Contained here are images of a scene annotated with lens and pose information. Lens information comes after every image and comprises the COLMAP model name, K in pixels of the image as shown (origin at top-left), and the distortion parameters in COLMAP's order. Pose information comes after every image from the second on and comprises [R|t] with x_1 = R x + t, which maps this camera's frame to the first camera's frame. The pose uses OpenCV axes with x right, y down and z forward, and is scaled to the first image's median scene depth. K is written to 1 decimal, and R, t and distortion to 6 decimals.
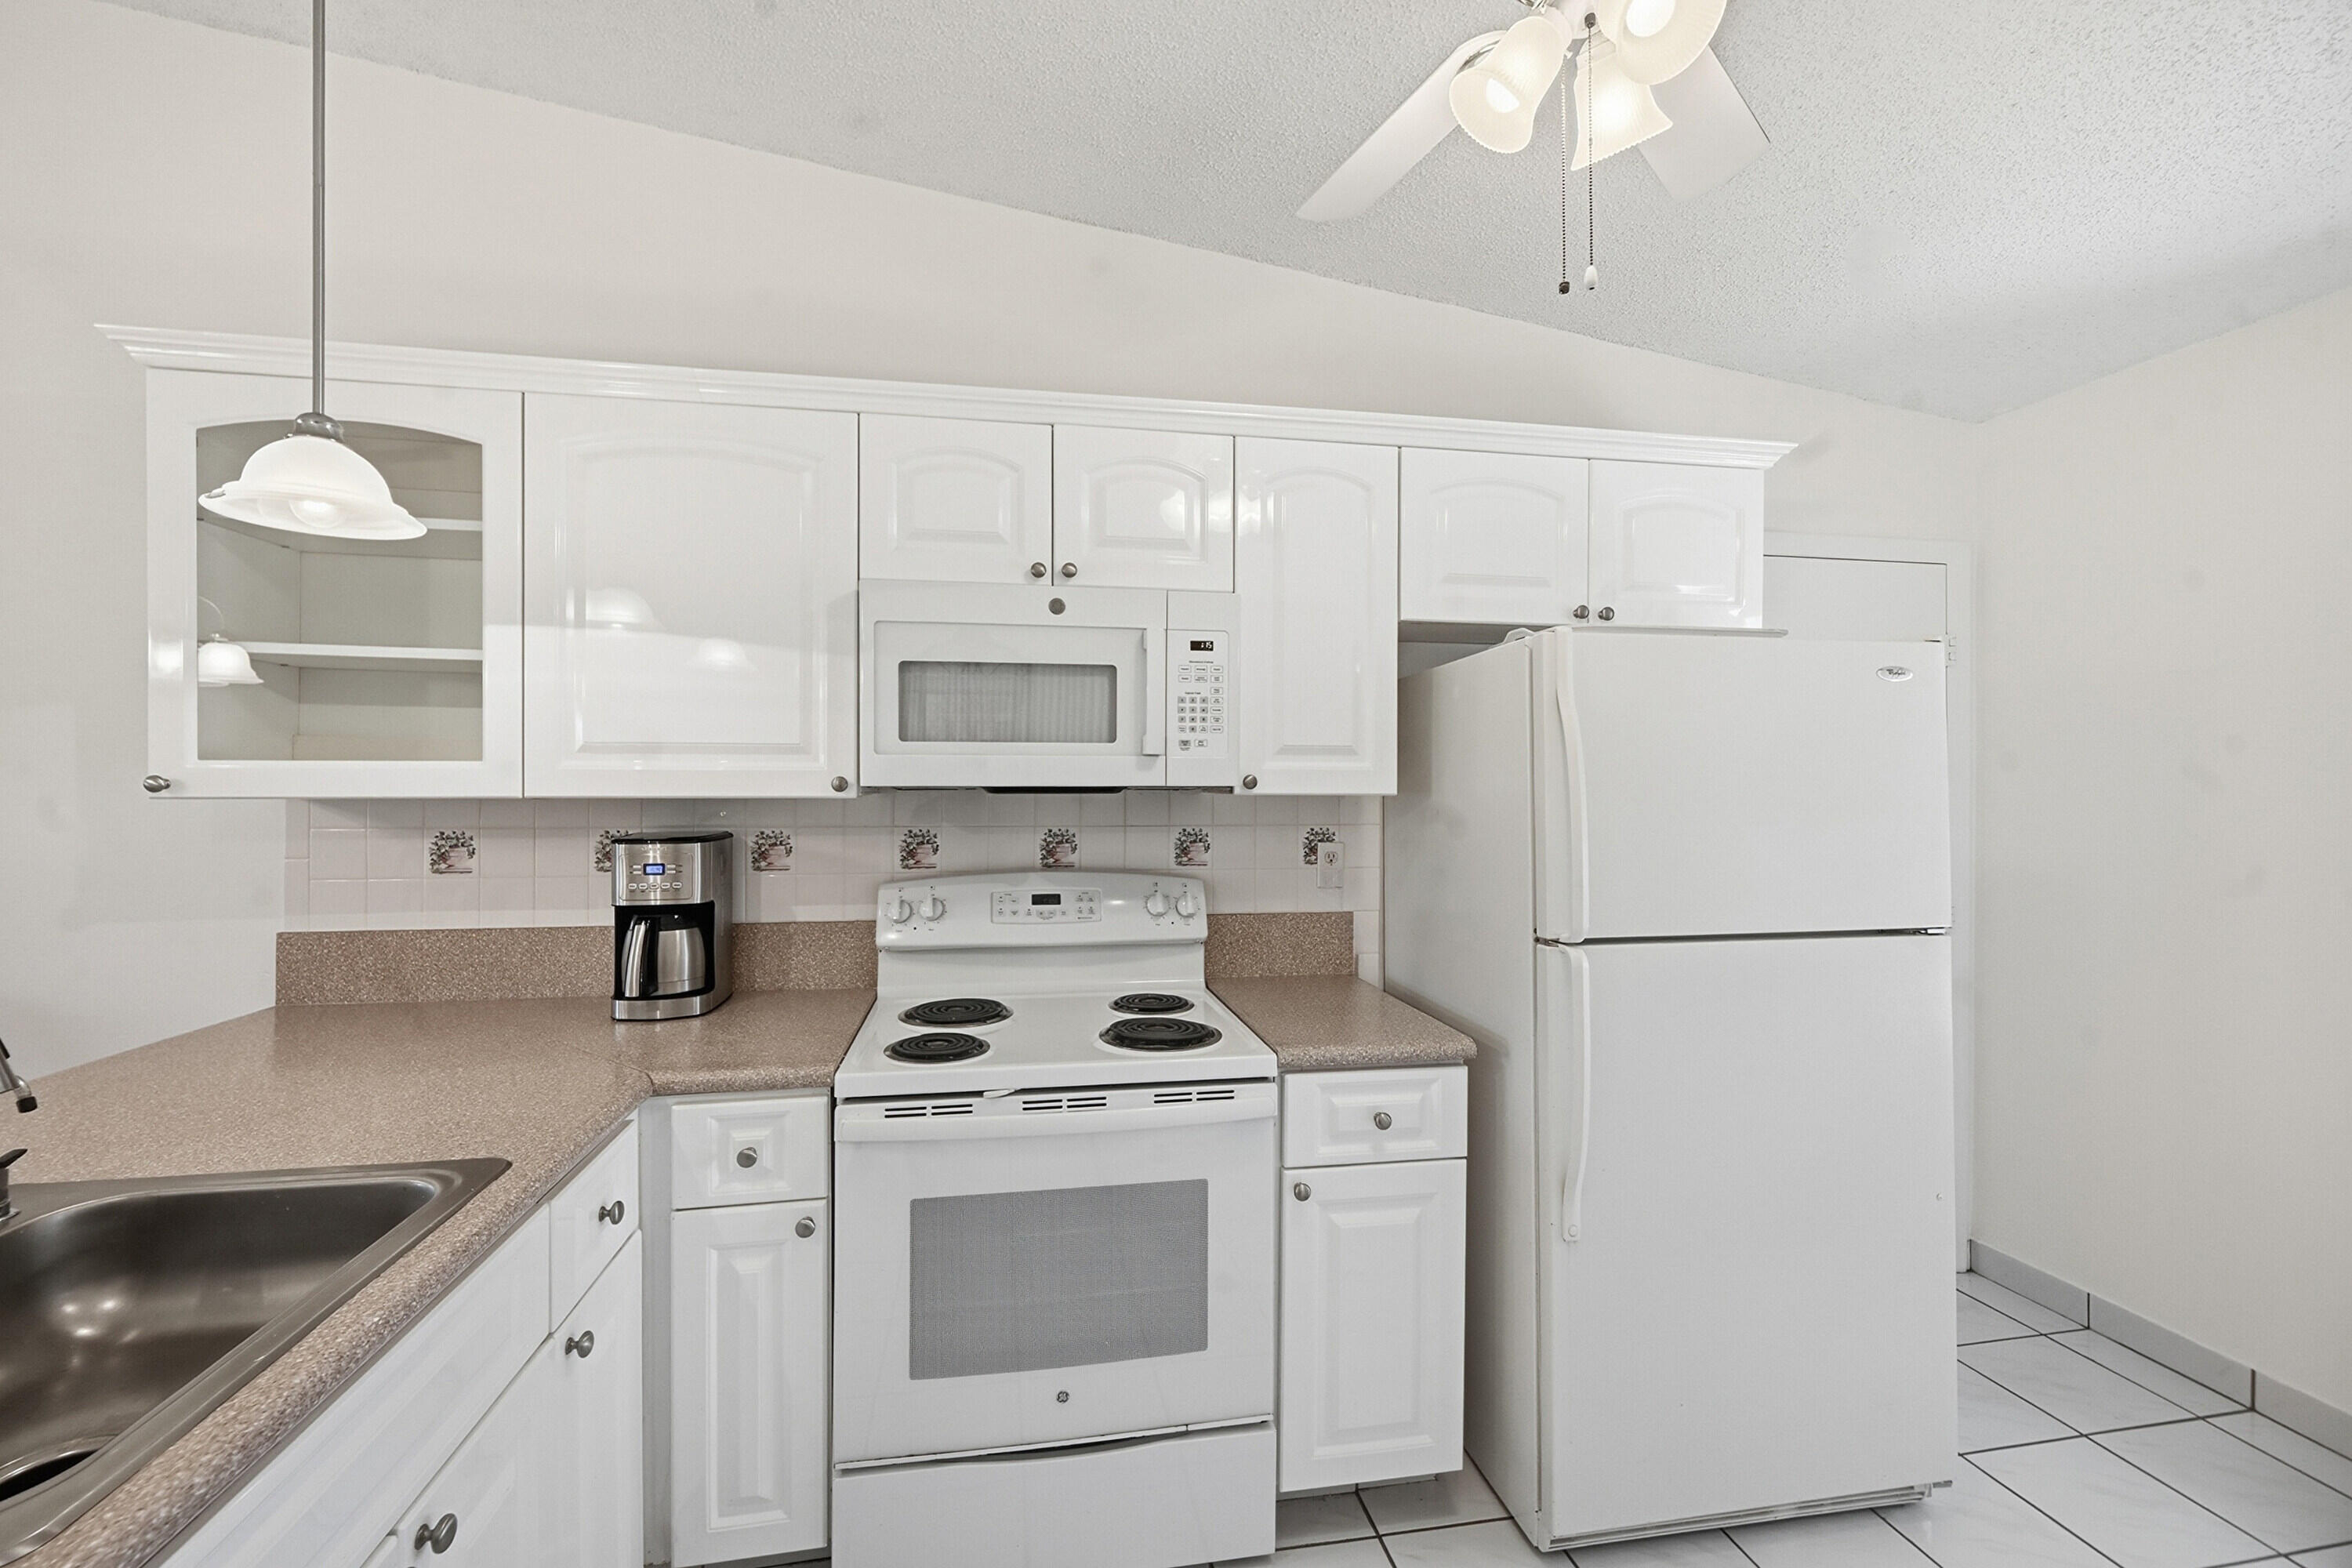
lens RADIAL K [[932.0, 0, 1157.1], [0, 932.0, 777.8], [0, 0, 1]] dist [-0.002696, 0.000018]
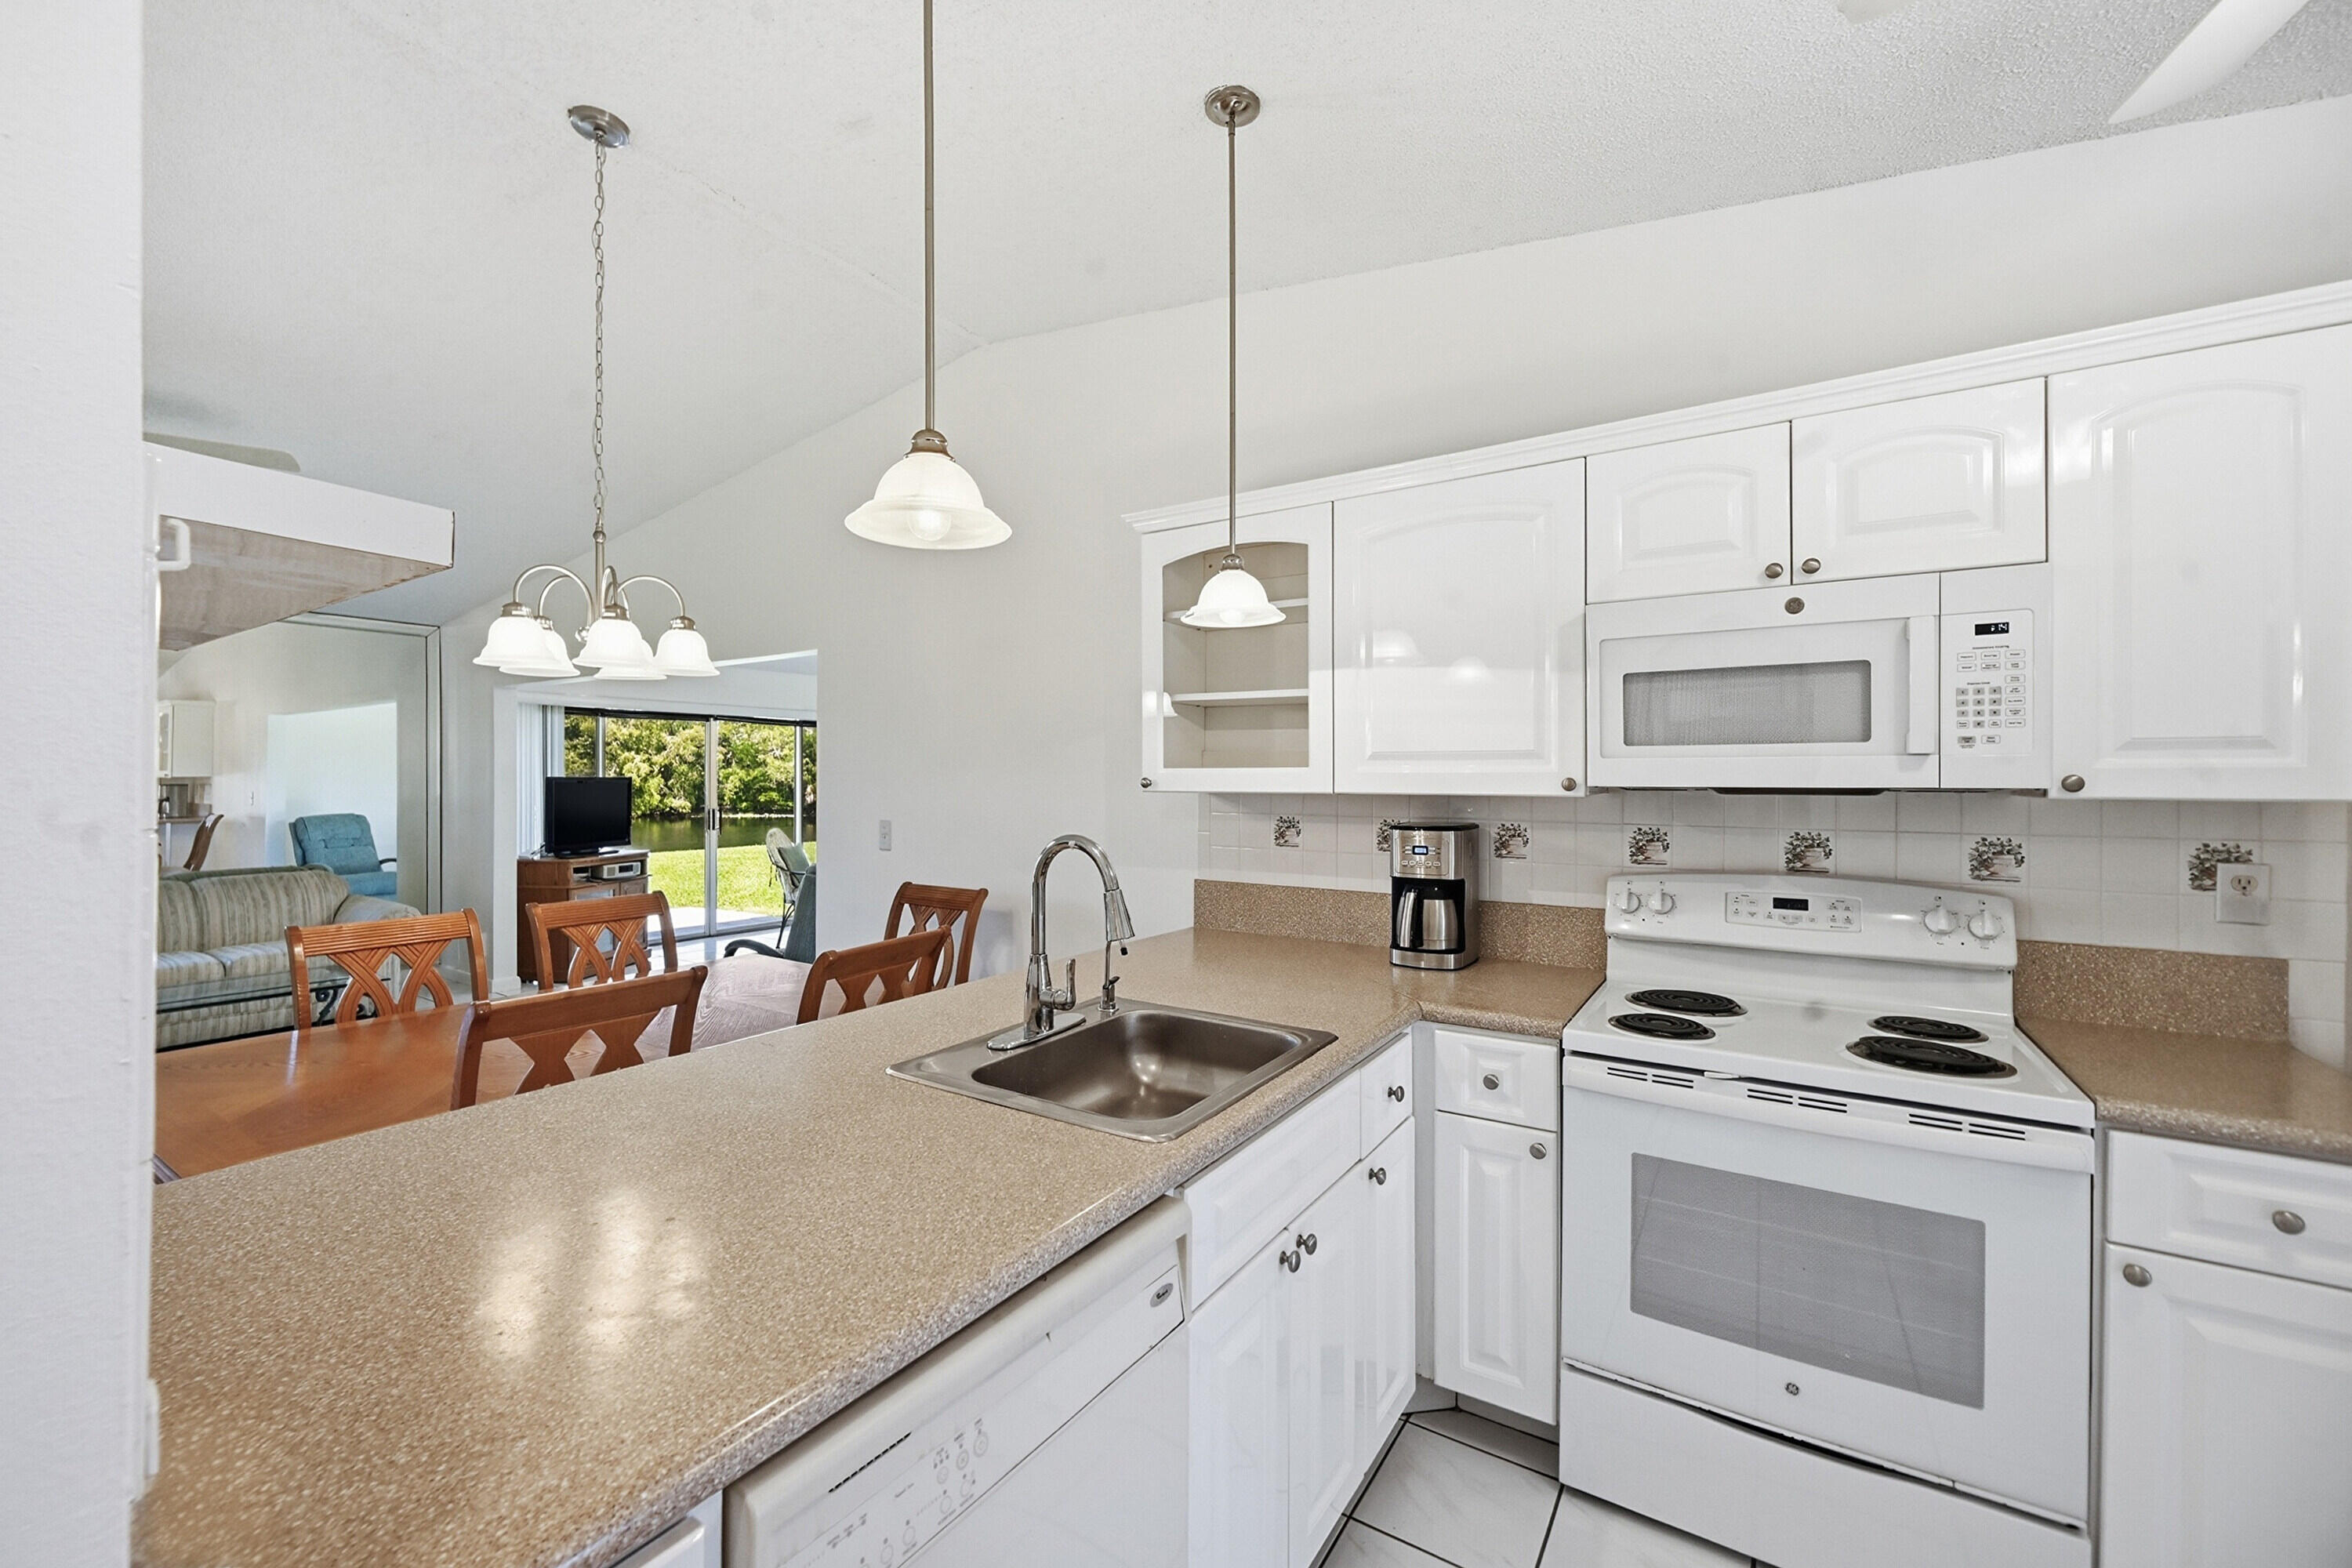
lens RADIAL K [[932.0, 0, 1157.1], [0, 932.0, 777.8], [0, 0, 1]] dist [-0.002696, 0.000018]
pose [[0.726728, -0.001074, -0.686925, 0.079503], [0.001965, 0.999998, 0.000515, -0.002944], [0.686923, -0.001724, 0.726728, -0.184120]]
